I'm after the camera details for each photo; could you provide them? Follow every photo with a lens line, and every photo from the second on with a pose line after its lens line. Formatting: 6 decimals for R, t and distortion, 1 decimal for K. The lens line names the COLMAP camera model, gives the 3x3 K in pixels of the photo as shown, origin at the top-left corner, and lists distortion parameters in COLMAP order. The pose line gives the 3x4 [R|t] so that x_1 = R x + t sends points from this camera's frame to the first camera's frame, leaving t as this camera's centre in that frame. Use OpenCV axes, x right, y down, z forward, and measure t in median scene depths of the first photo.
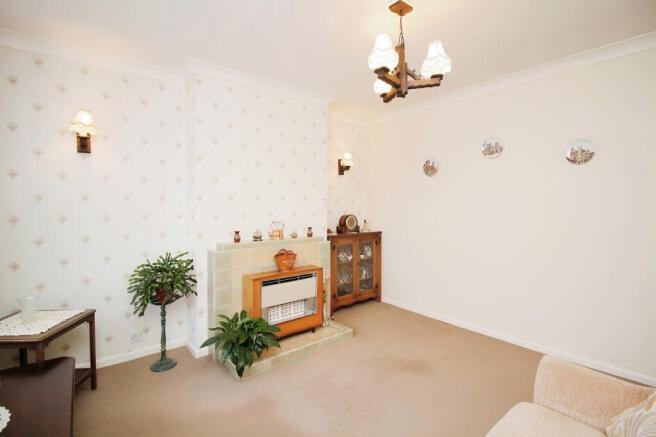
lens RADIAL K [[307.0, 0, 333.0], [0, 307.0, 216.9], [0, 0, 1]] dist [-0.015626, -0.001985]
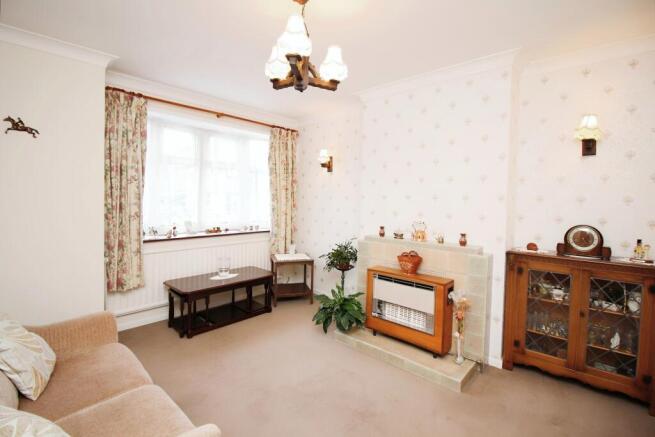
lens RADIAL K [[306.5, 0, 332.6], [0, 306.5, 215.5], [0, 0, 1]] dist [-0.015626, -0.001985]
pose [[0.143532, 0.044553, -0.988642, 0.710090], [-0.063090, 0.997366, 0.035787, -0.021560], [0.987633, 0.057237, 0.145965, 0.591331]]
